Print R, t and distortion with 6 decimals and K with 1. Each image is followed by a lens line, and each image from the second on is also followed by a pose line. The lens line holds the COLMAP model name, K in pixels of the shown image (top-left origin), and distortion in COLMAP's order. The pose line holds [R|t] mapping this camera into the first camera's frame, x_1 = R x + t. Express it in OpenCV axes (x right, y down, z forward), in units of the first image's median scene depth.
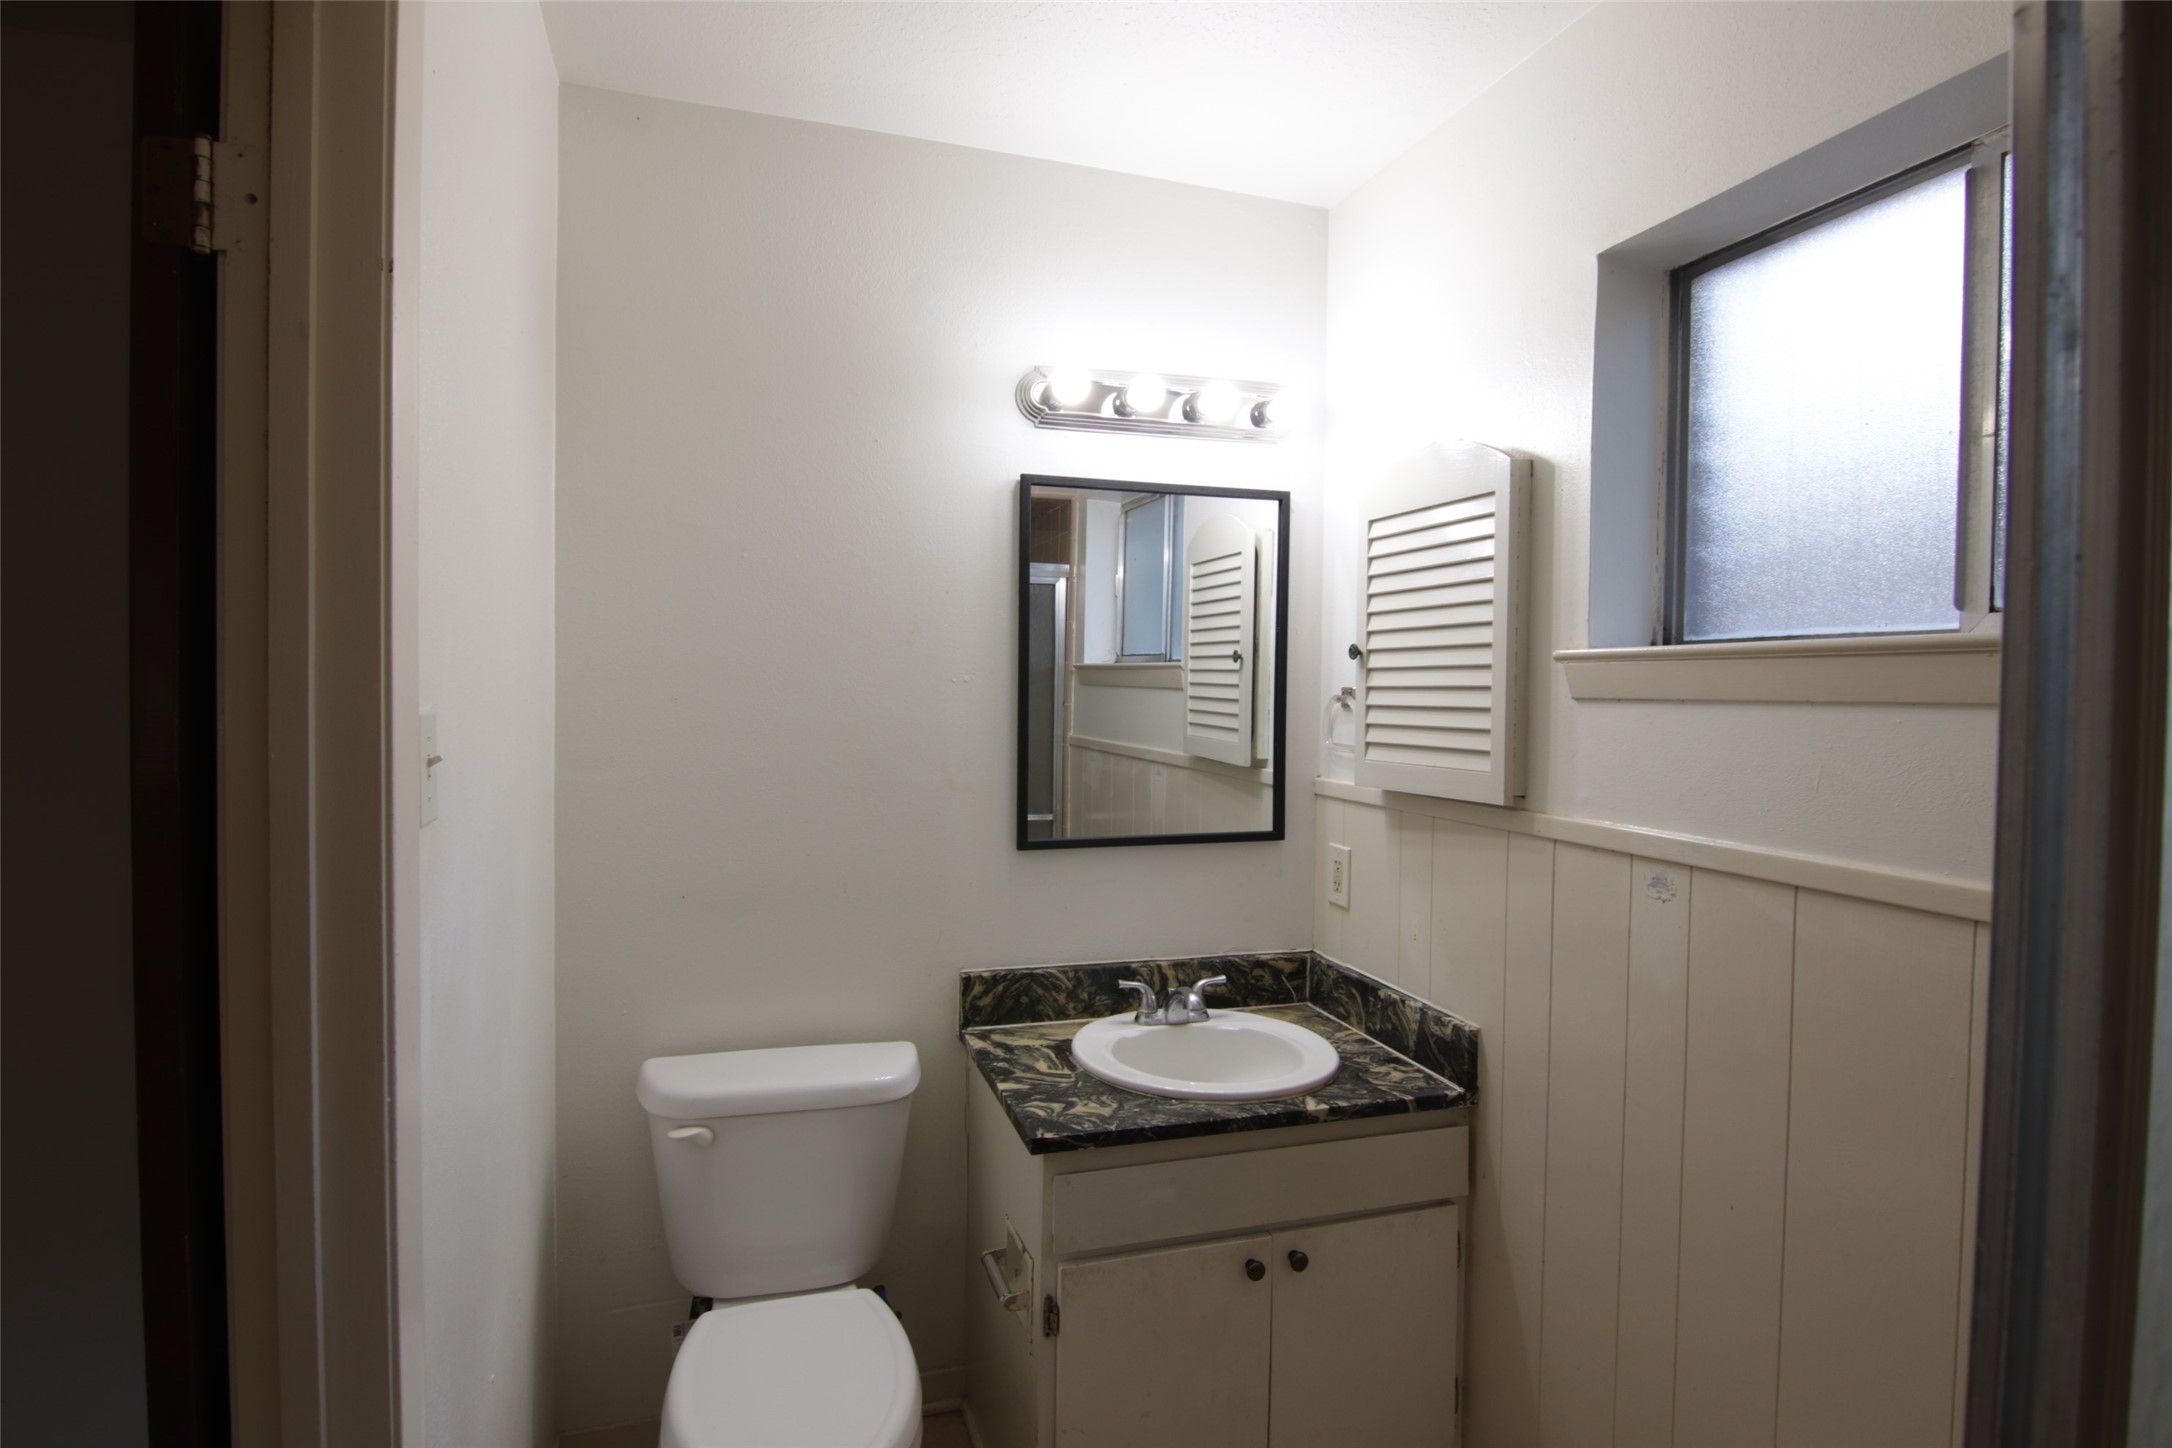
lens RADIAL K [[1106.7, 0, 1076.4], [0, 1106.7, 712.8], [0, 0, 1]] dist [-0.013504, -0.007342]
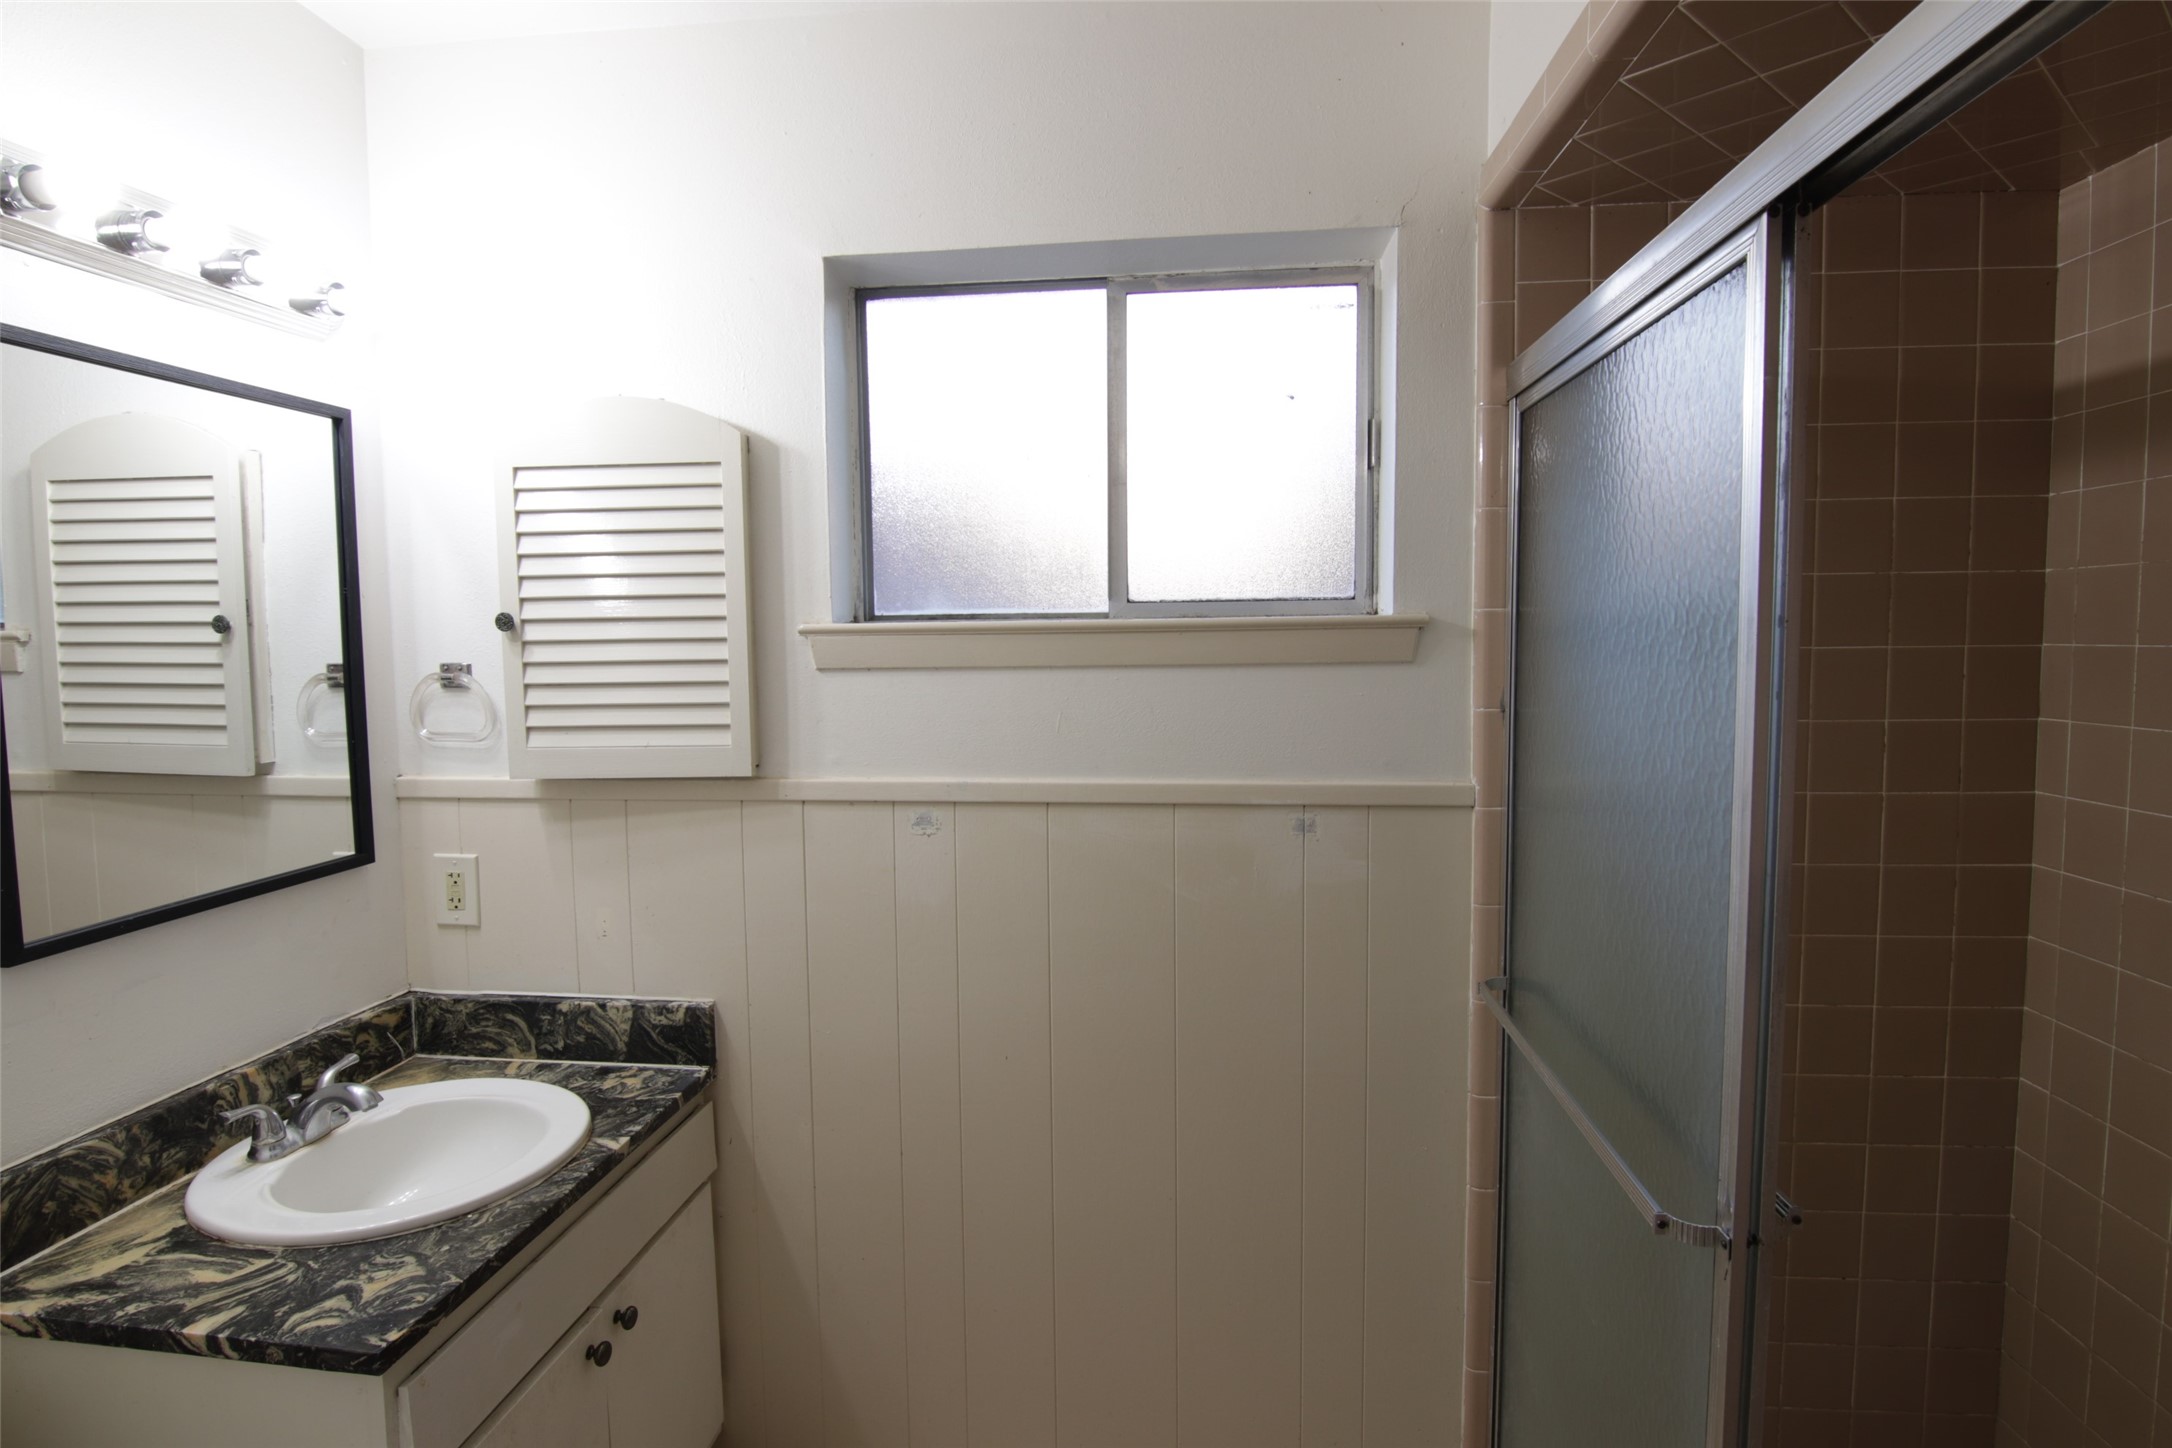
lens RADIAL K [[1106.7, 0, 1086.6], [0, 1106.7, 714.3], [0, 0, 1]] dist [-0.013504, -0.007342]
pose [[0.394701, -0.080831, 0.915247, -0.361068], [0.036138, 0.996718, 0.072442, -0.030773], [-0.918099, 0.004482, 0.396327, 0.267017]]
